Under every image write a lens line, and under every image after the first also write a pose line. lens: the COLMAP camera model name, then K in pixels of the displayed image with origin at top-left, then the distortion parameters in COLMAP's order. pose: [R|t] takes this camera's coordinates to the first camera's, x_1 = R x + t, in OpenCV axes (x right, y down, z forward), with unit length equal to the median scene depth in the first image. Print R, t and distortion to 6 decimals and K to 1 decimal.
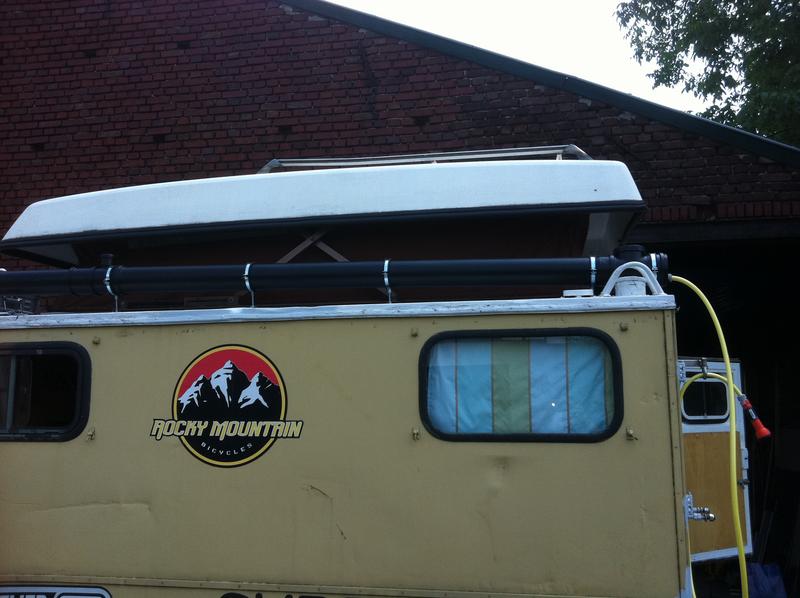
lens RADIAL K [[652.5, 0, 400.0], [0, 652.5, 313.2], [0, 0, 1]] dist [0.073767, -0.190482]
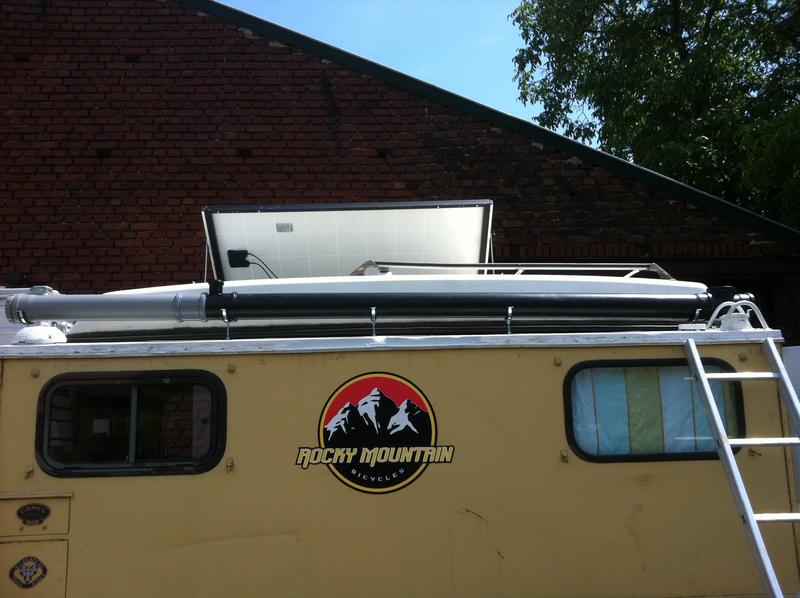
lens RADIAL K [[659.5, 0, 410.3], [0, 659.5, 300.3], [0, 0, 1]] dist [0.069008, -0.152589]
pose [[0.981186, 0.020253, 0.191998, -0.121942], [-0.008877, 0.998163, -0.059927, -0.001009], [-0.192859, 0.057095, 0.979564, -0.009821]]
